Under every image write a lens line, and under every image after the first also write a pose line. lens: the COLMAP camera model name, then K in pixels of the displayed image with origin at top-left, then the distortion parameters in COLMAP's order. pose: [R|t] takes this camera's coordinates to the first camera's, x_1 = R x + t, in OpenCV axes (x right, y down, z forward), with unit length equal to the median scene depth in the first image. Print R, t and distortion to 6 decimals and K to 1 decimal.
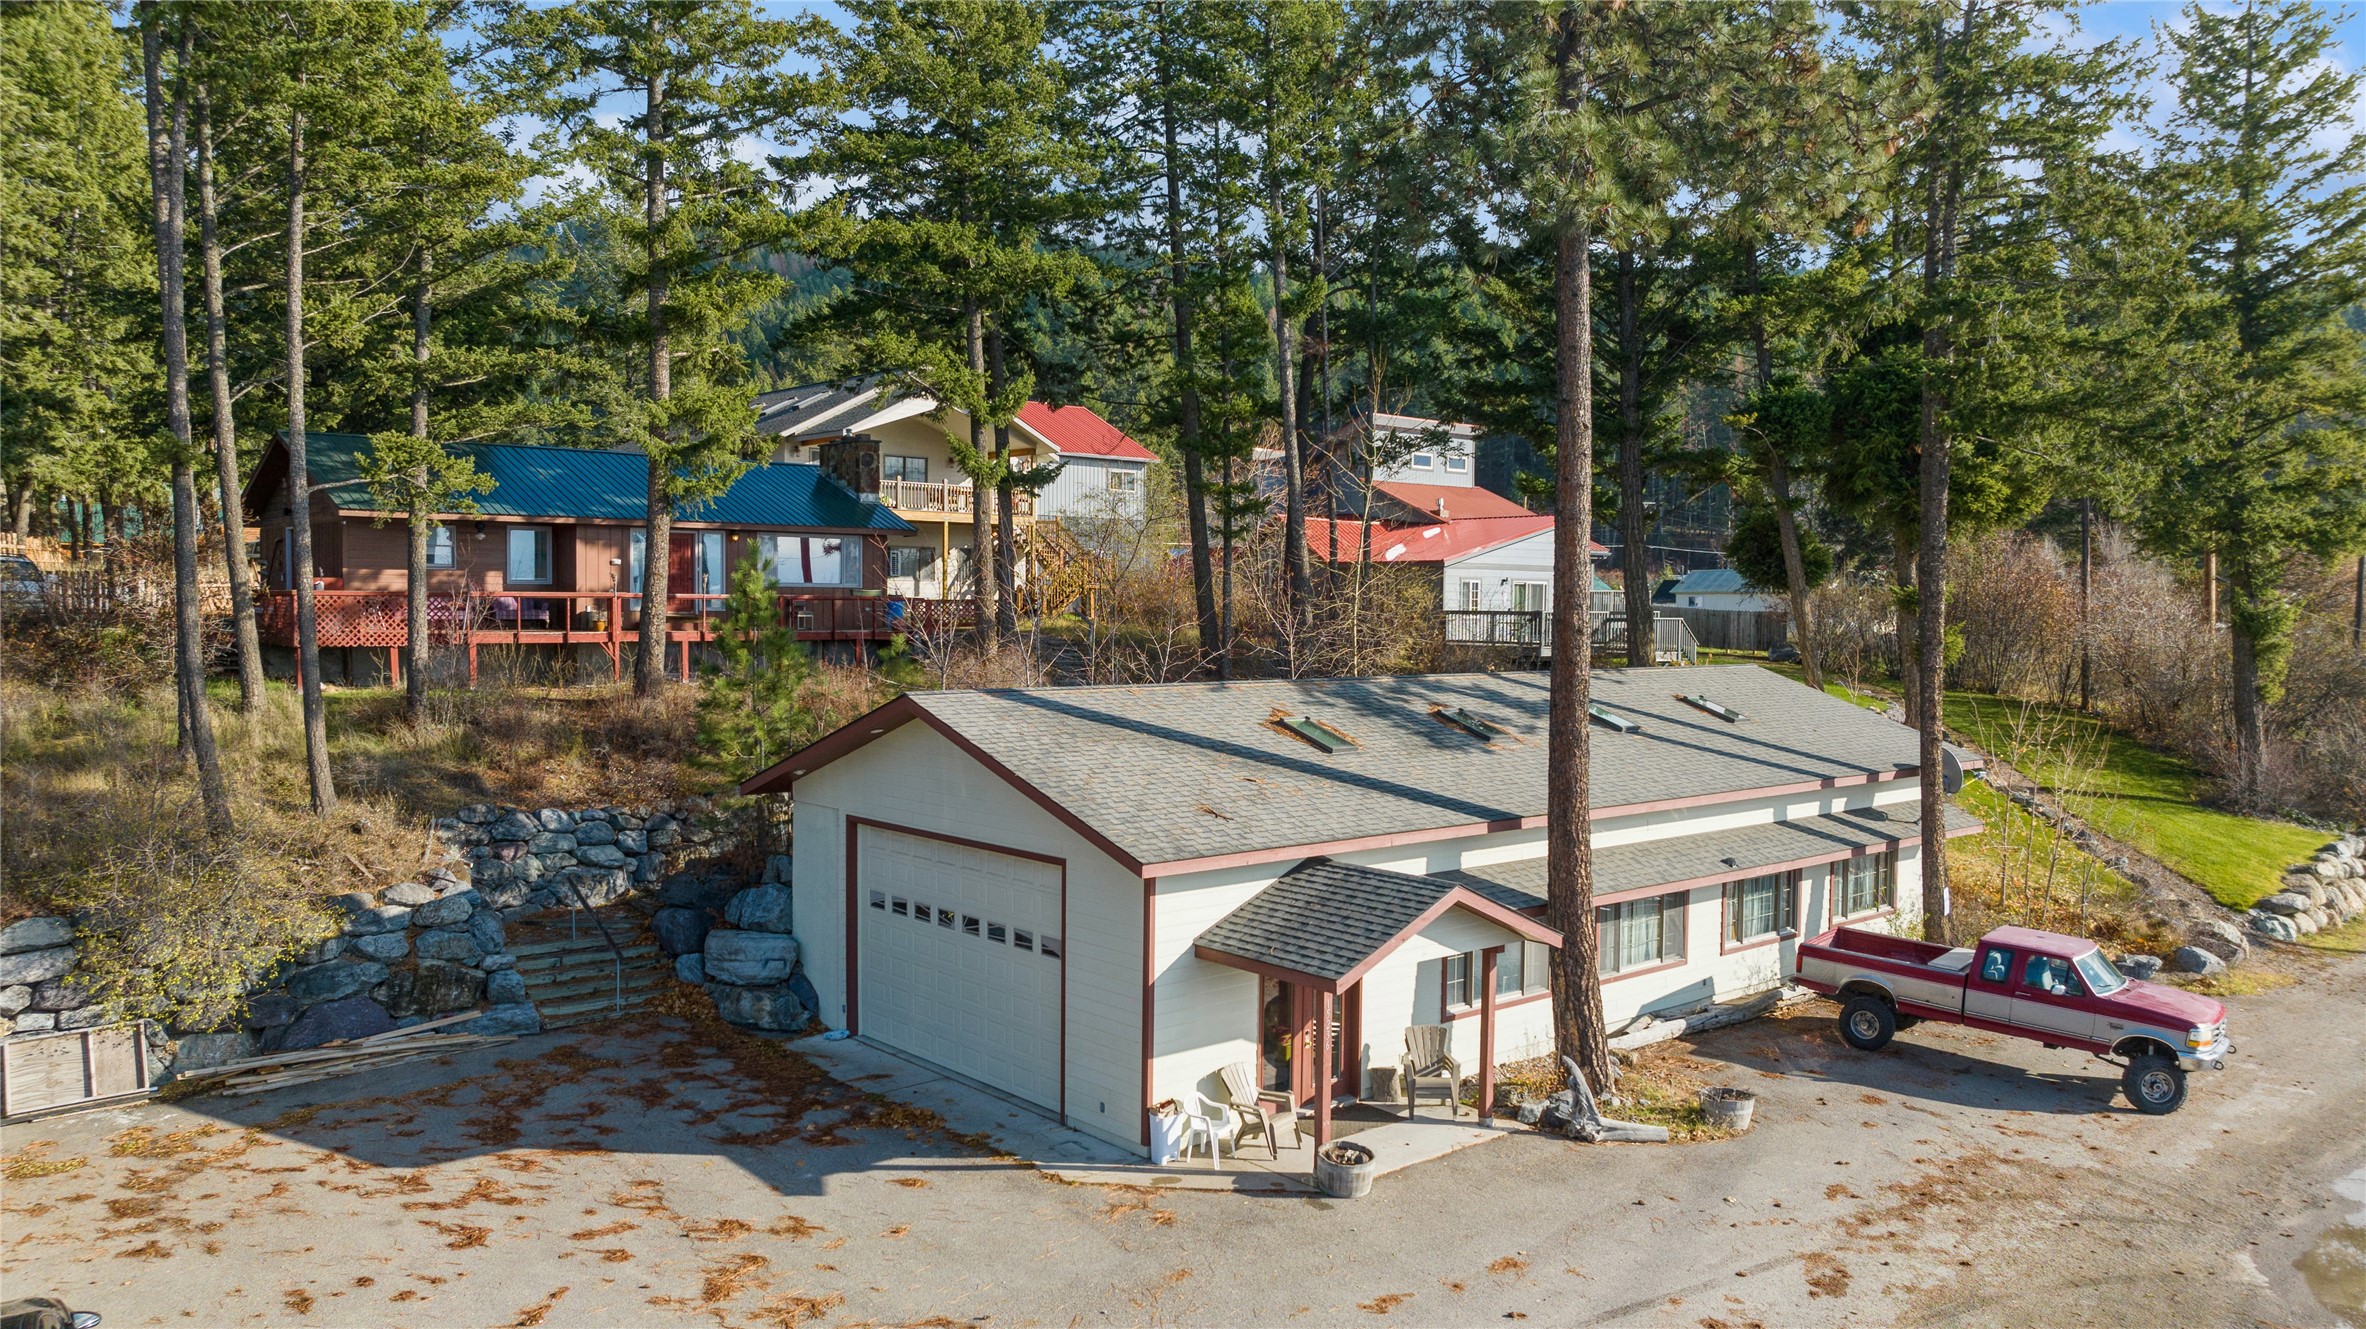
lens RADIAL K [[1642.1, 0, 1183.0], [0, 1642.1, 664.5], [0, 0, 1]] dist [-0.000290, -0.070689]
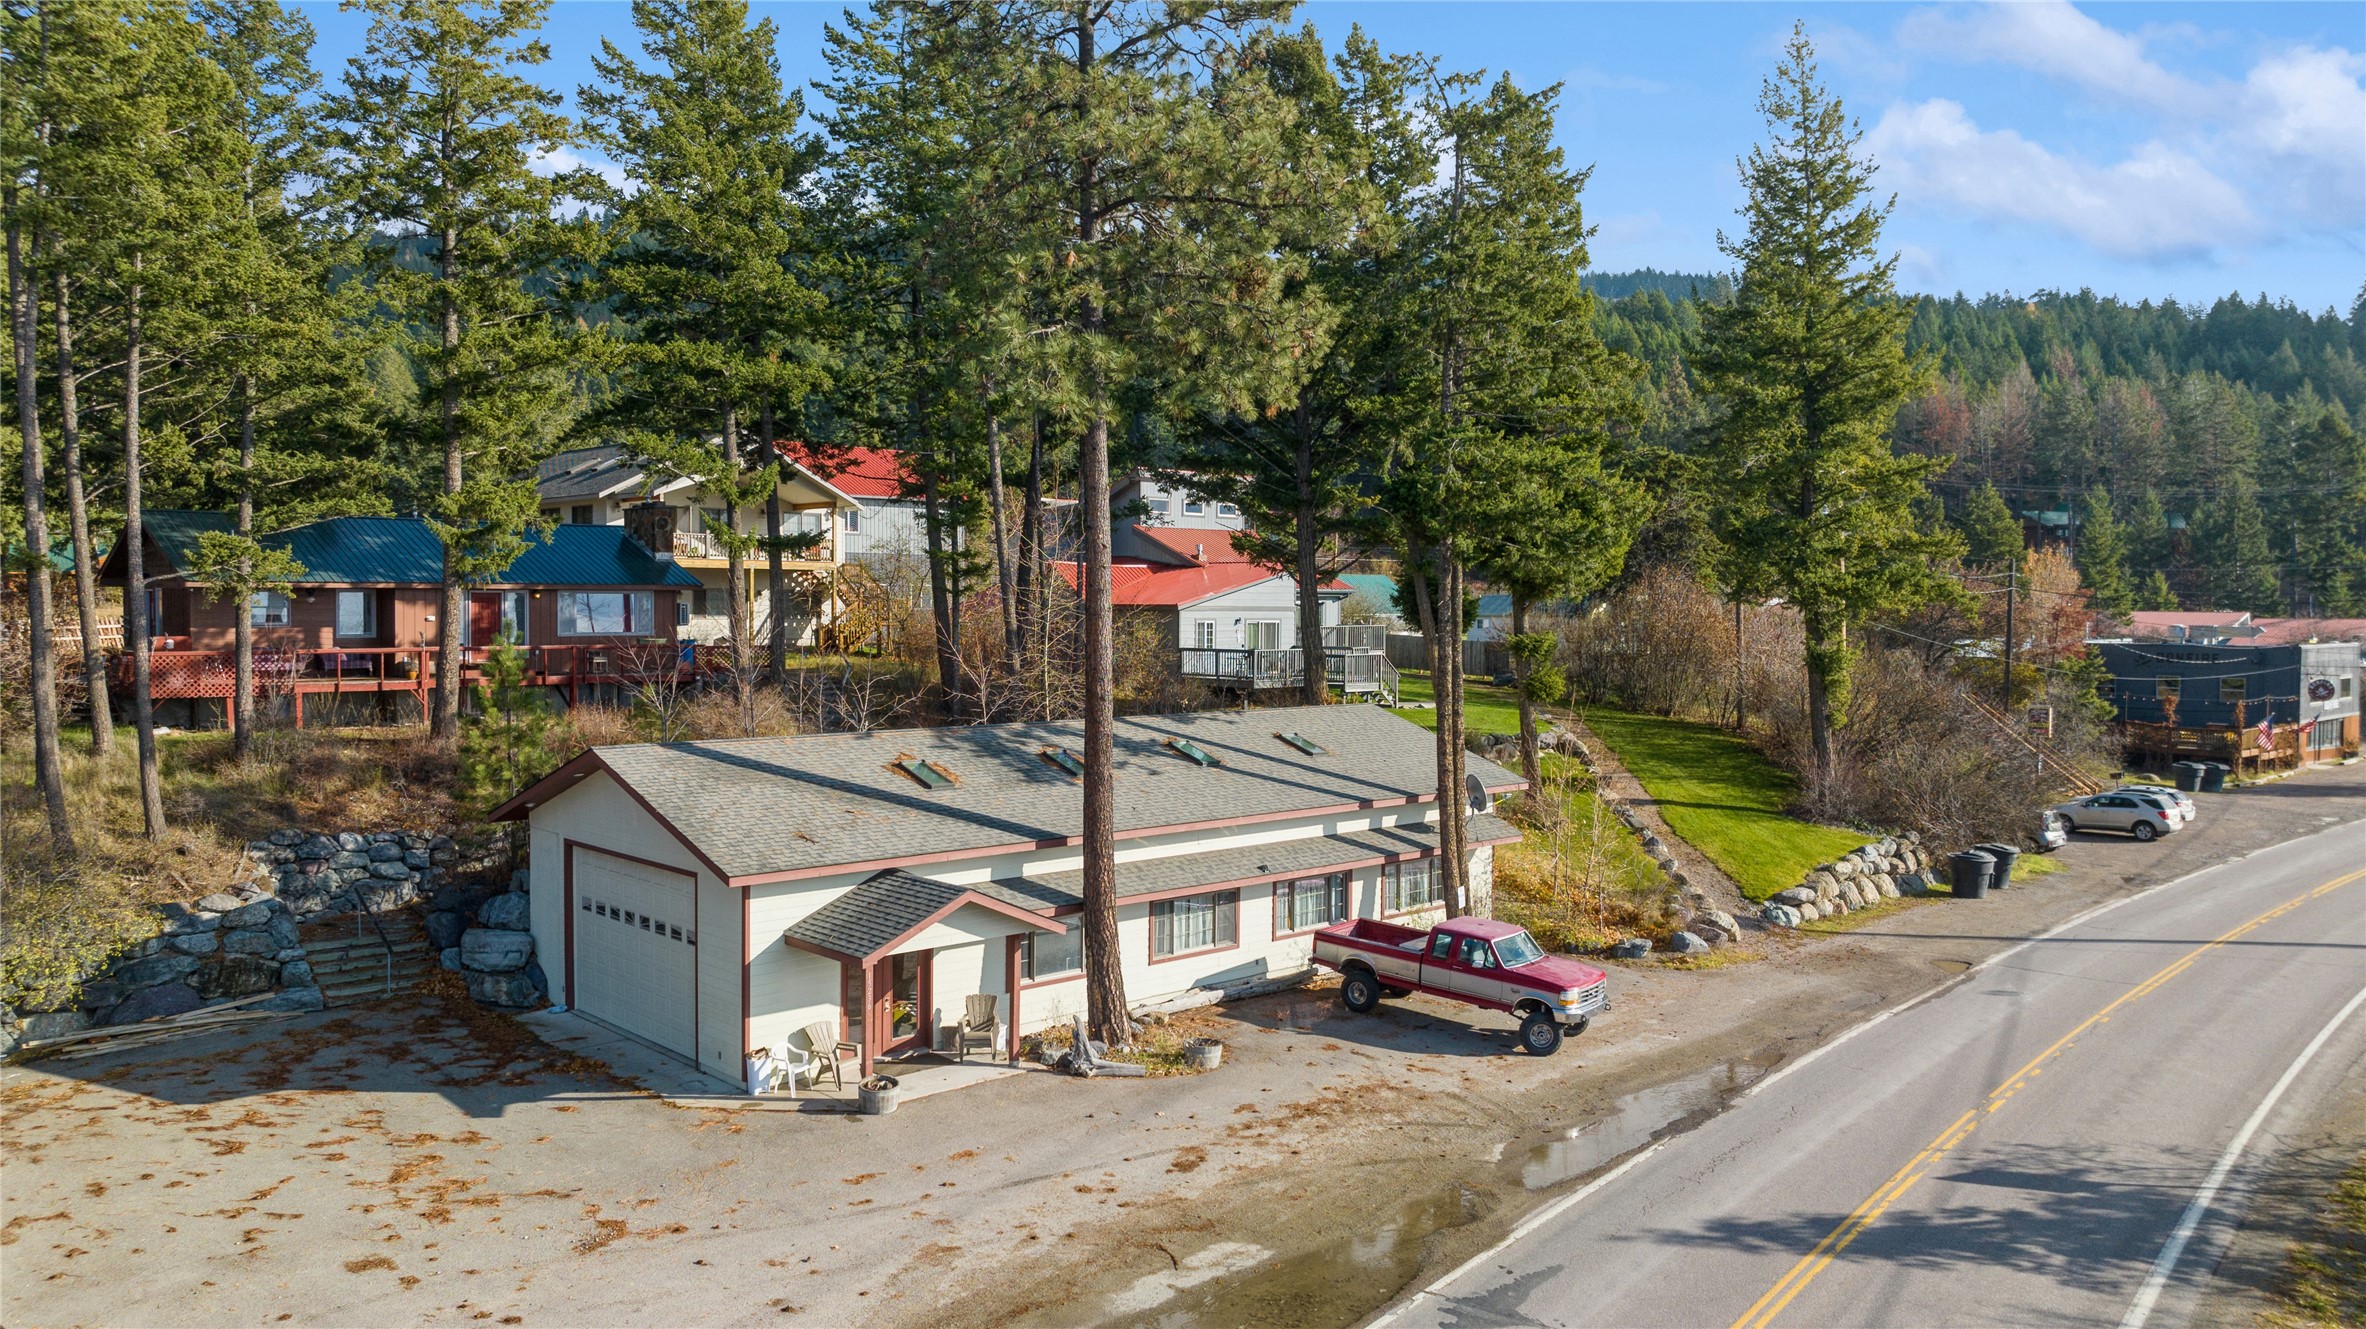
lens RADIAL K [[1631.3, 0, 1190.3], [0, 1631.3, 644.4], [0, 0, 1]] dist [-0.052714, 0.031549]
pose [[0.998633, -0.003971, 0.052120, 0.228893], [0.004658, 0.999904, -0.013062, -0.043410], [-0.052063, 0.013287, 0.998555, -0.308269]]
